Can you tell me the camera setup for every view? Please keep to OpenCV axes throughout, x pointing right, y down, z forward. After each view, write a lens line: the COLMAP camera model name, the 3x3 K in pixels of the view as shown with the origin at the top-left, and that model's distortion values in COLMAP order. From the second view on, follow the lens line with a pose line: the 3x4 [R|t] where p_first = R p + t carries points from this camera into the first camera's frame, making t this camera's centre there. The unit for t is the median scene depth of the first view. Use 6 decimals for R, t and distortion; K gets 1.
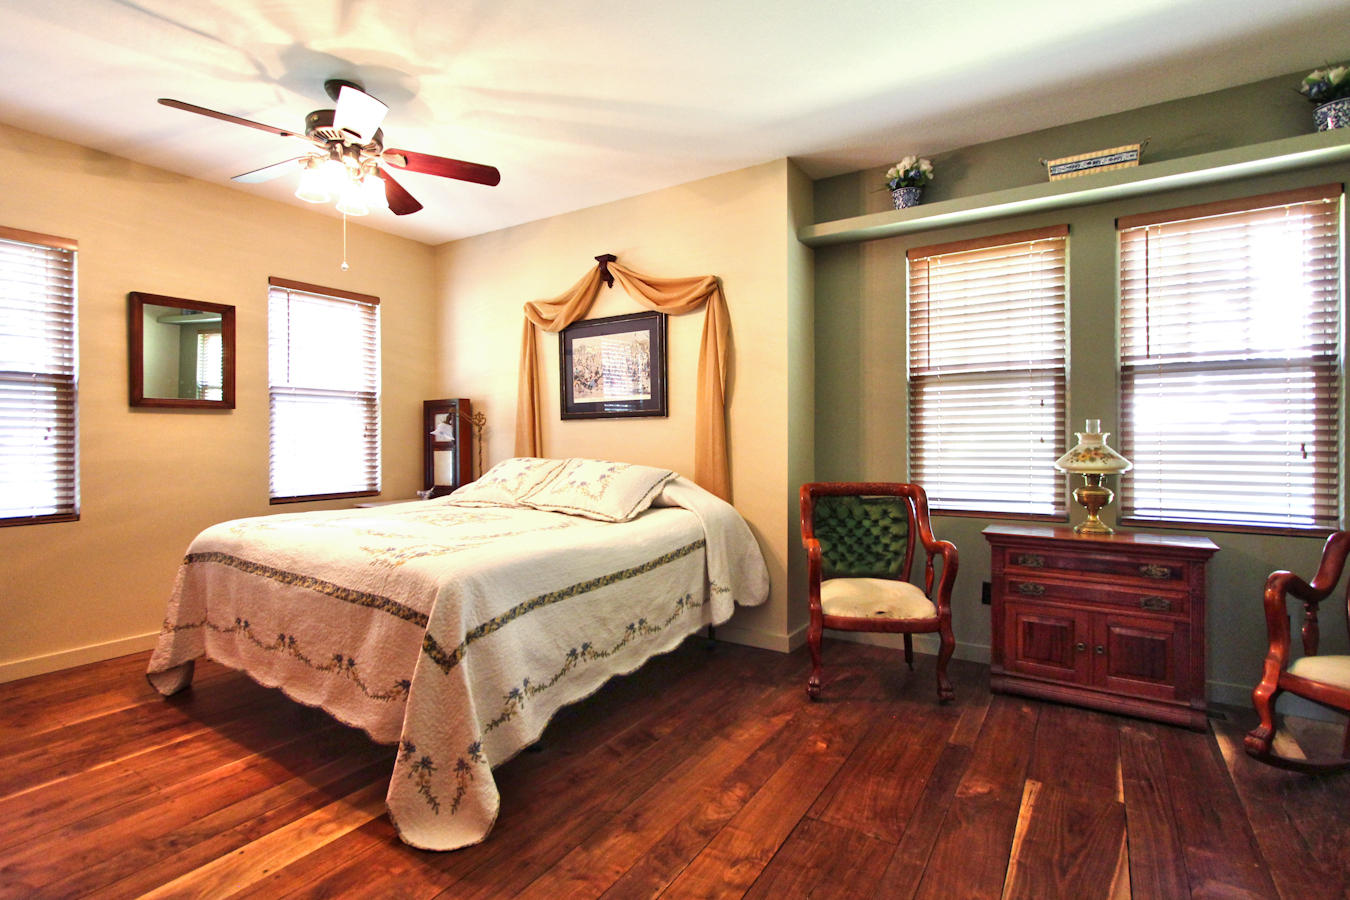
lens RADIAL K [[645.3, 0, 670.1], [0, 645.3, 444.1], [0, 0, 1]] dist [0.000709, -0.000475]
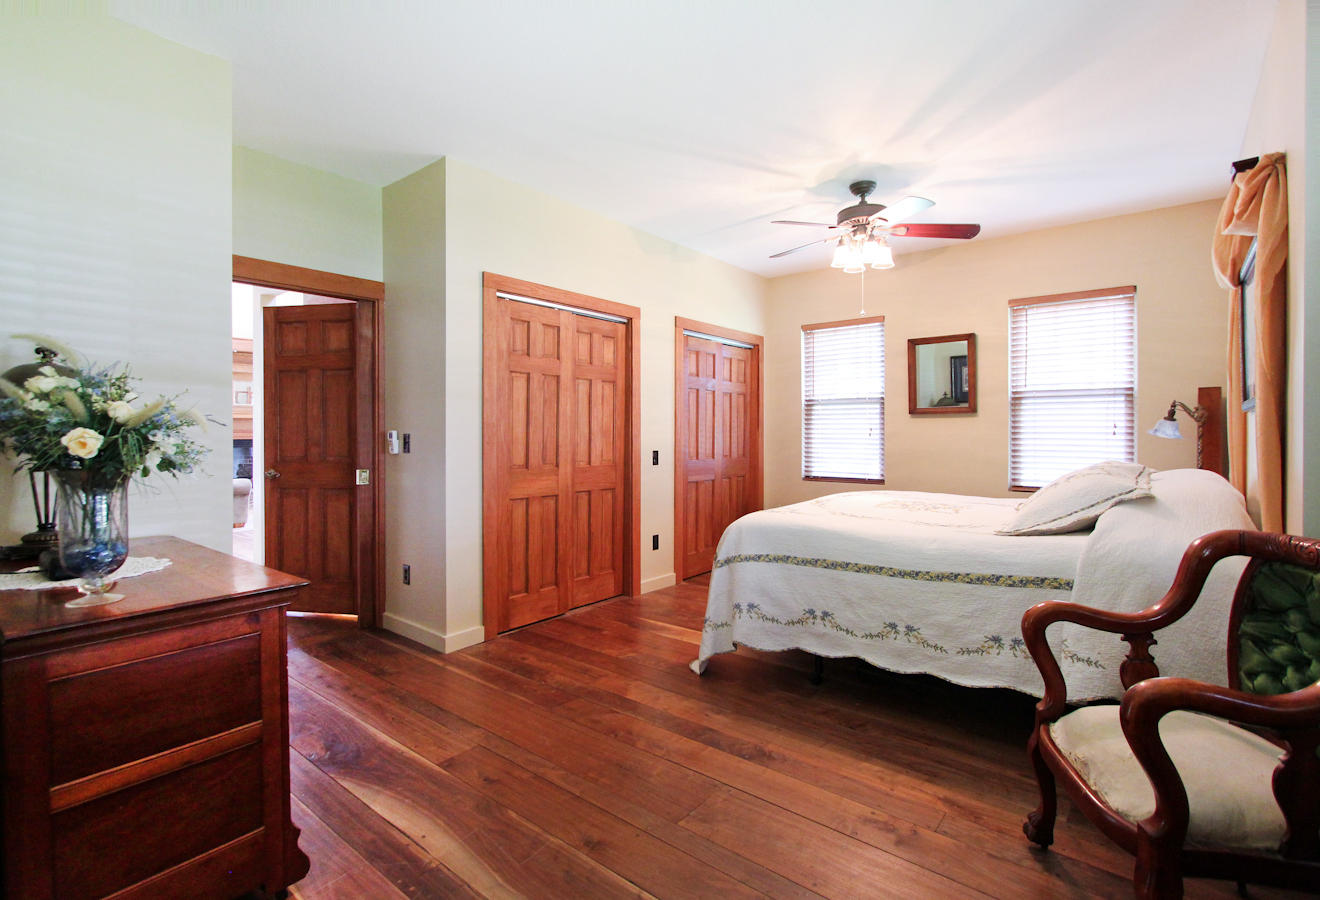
lens RADIAL K [[643.0, 0, 653.0], [0, 643.0, 437.0], [0, 0, 1]] dist [-0.000899, 0.000041]
pose [[-0.104657, 0.008671, -0.994471, 0.958625], [-0.011264, 0.999888, 0.009903, -0.015933], [0.994445, 0.012238, -0.104548, 0.722660]]
